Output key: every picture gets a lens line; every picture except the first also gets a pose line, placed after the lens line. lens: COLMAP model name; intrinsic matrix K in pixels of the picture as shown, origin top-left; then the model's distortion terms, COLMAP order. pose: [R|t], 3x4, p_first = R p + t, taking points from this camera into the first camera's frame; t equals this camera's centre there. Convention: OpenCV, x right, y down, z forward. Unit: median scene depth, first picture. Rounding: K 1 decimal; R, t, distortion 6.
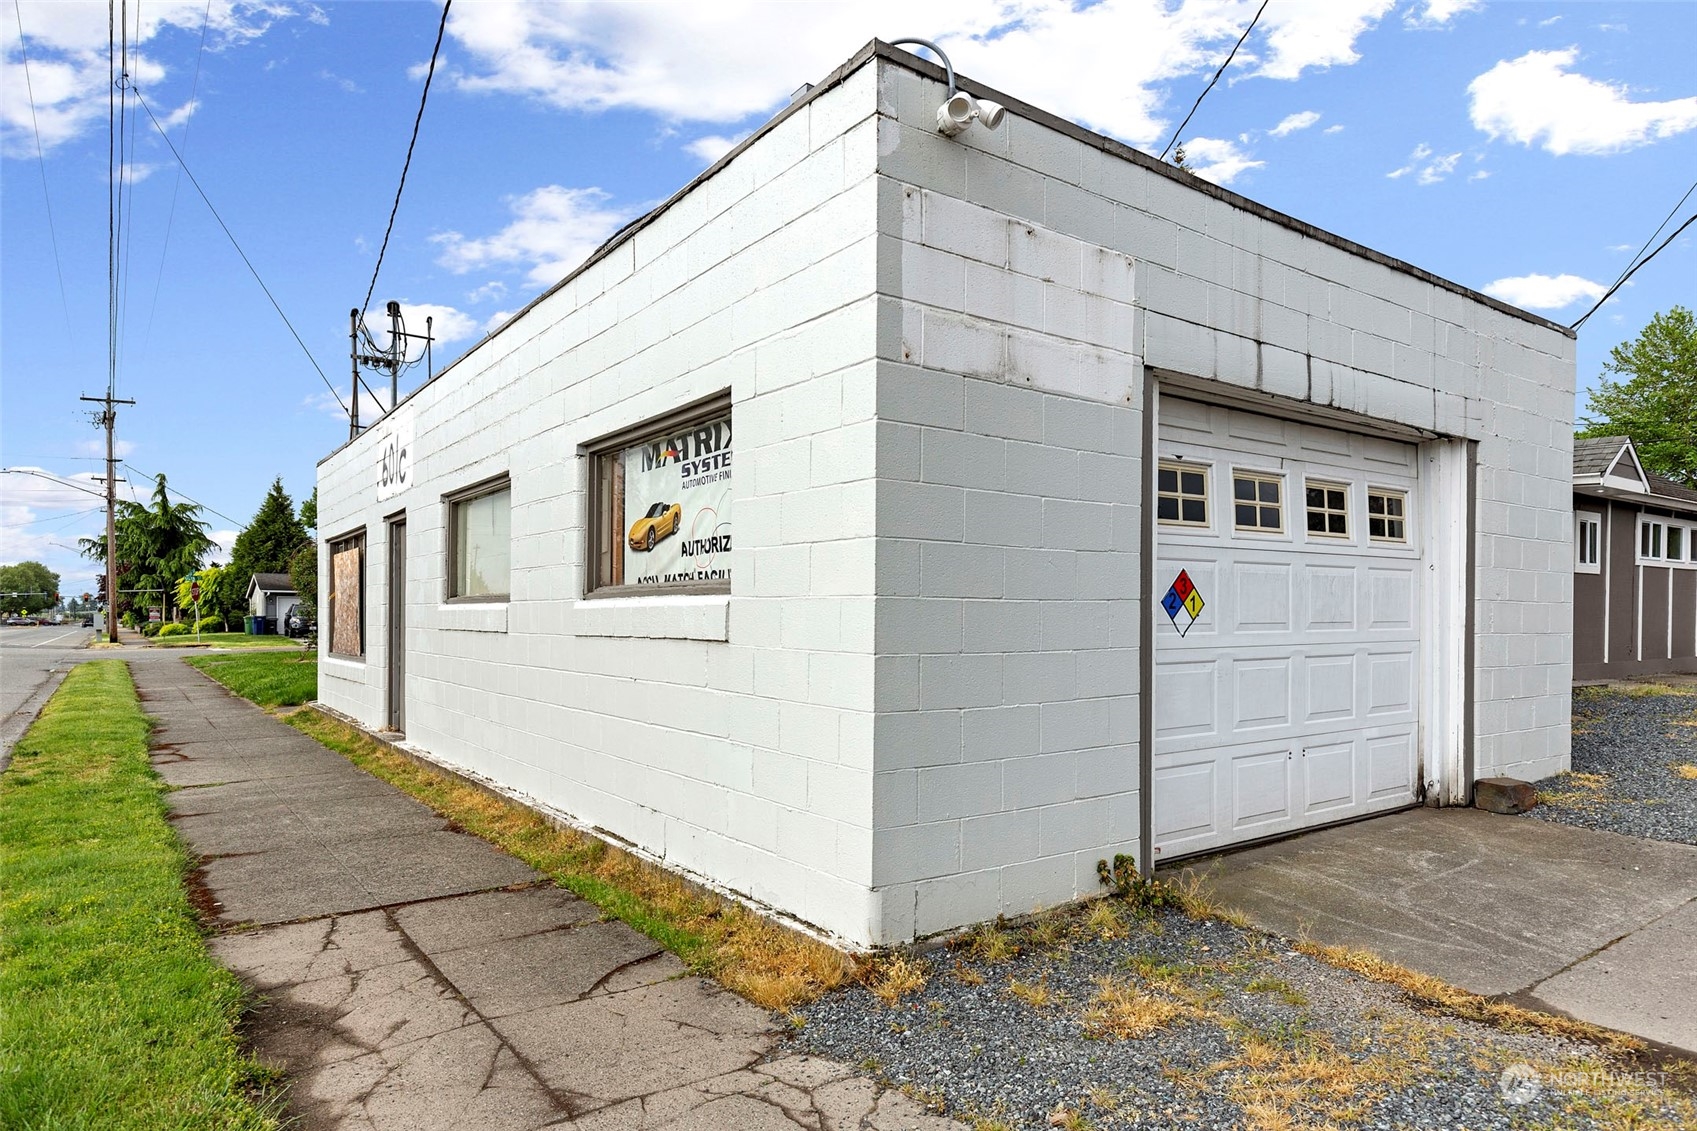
lens RADIAL K [[1031.8, 0, 868.4], [0, 1031.8, 622.6], [0, 0, 1]] dist [0.009241, -0.001444]
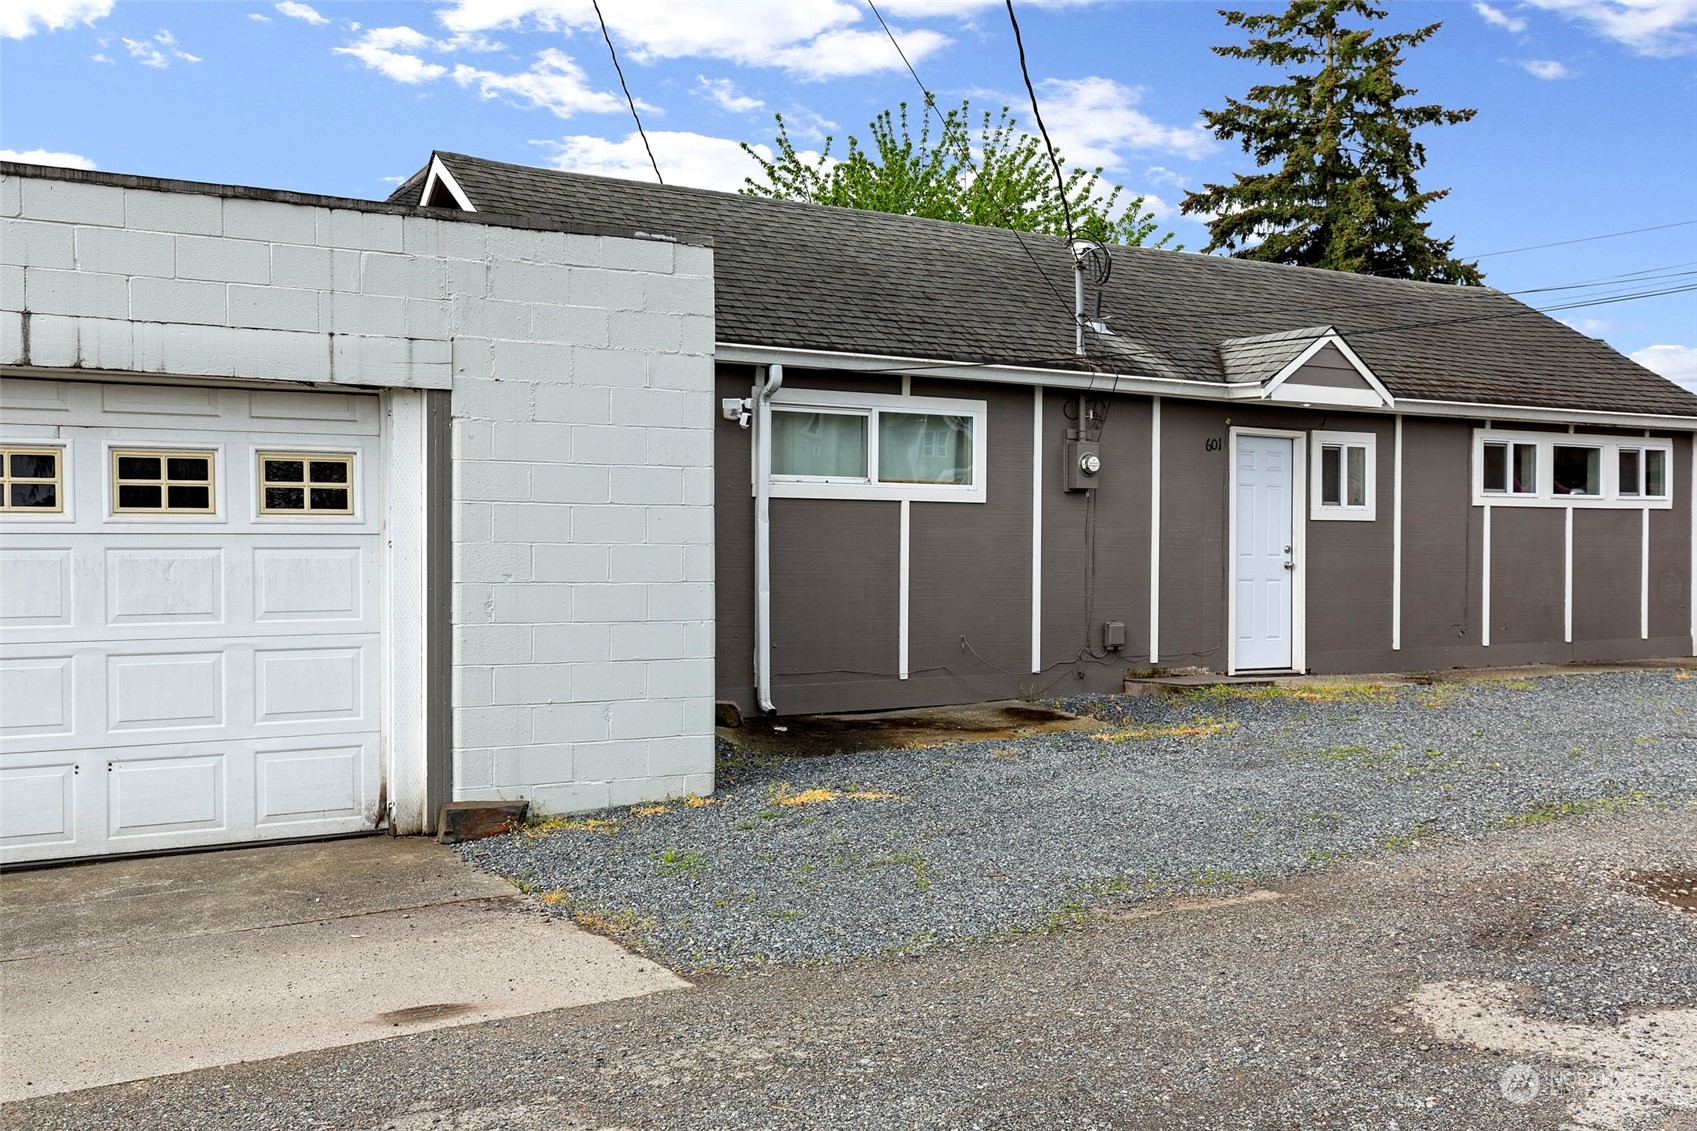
lens RADIAL K [[1622.4, 0, 856.9], [0, 1622.4, 565.7], [0, 0, 1]] dist [0.015741, 0.000000]
pose [[0.994500, -0.004222, -0.104650, 1.284377], [0.003818, 0.999984, -0.004064, -0.036157], [0.104665, 0.003642, 0.994501, -0.302981]]
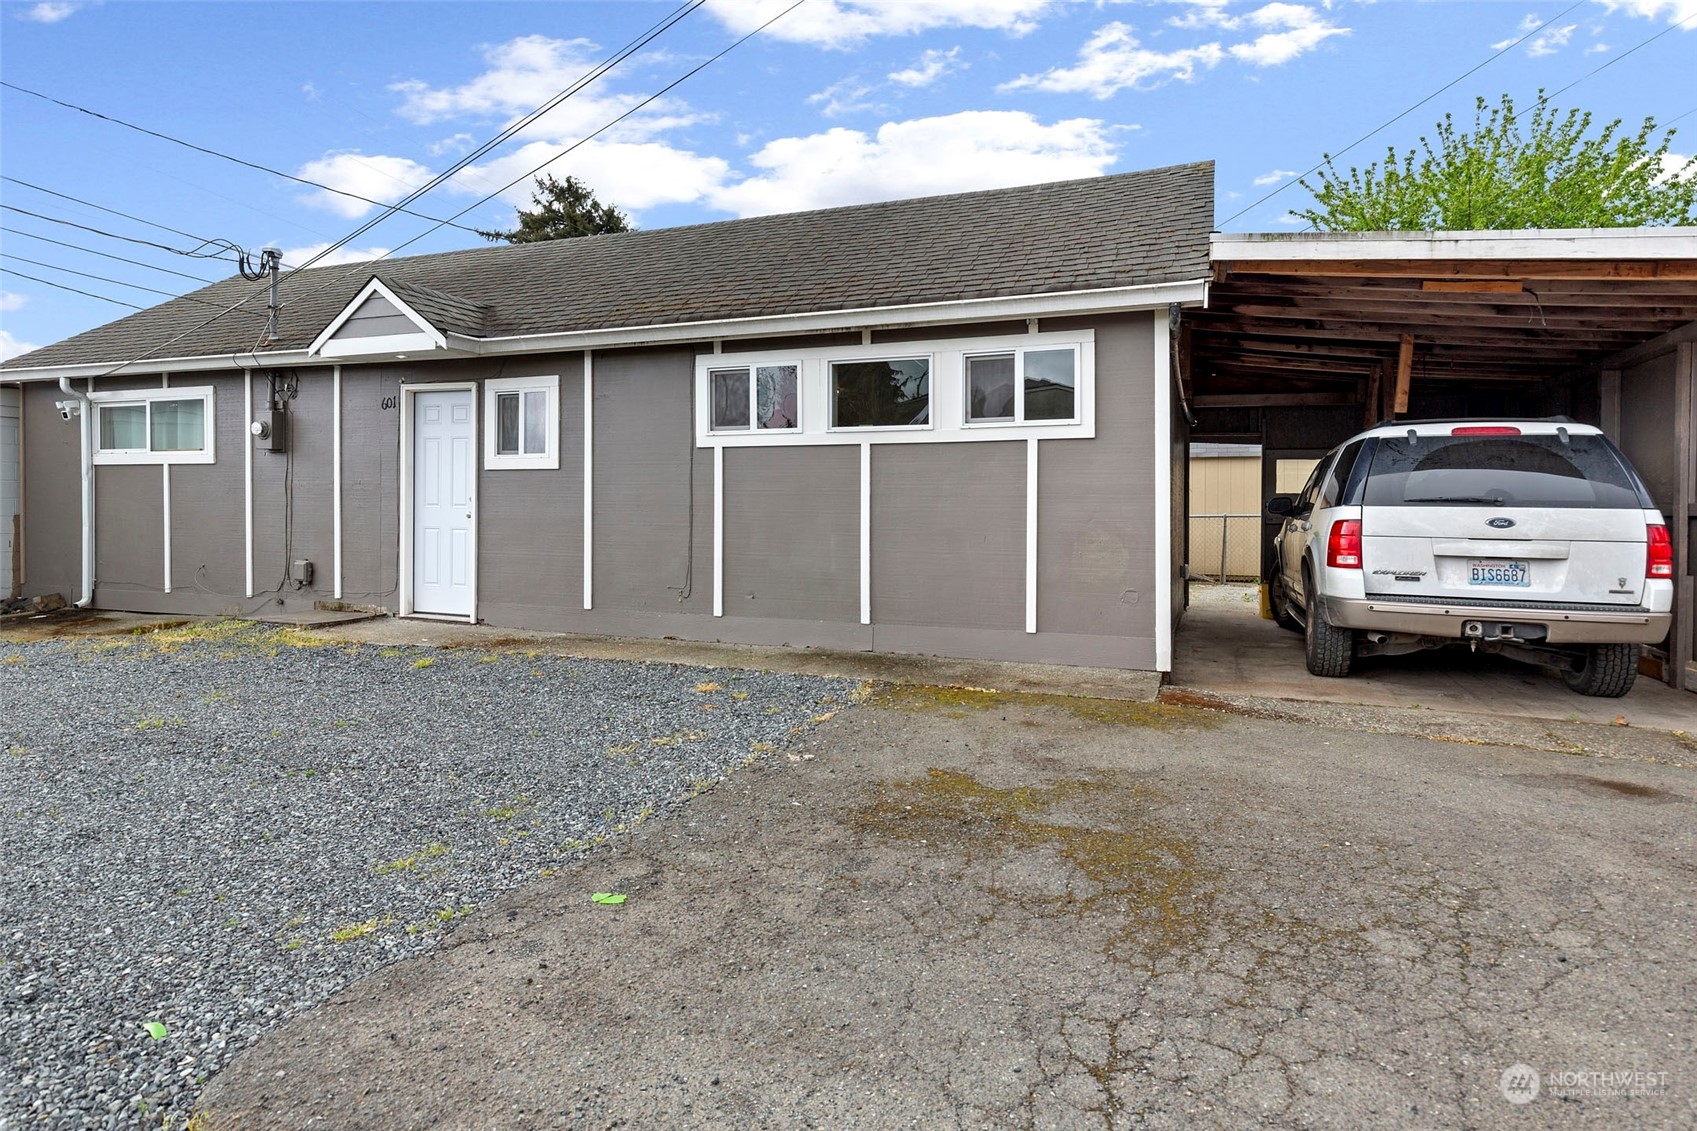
lens RADIAL K [[897.6, 0, 848.2], [0, 897.6, 512.6], [0, 0, 1]] dist [-0.009503, 0.000780]
pose [[0.547249, 0.013292, -0.836864, 3.425155], [-0.007171, 0.999912, 0.011192, -0.072800], [0.836939, -0.000124, 0.547296, 2.284971]]
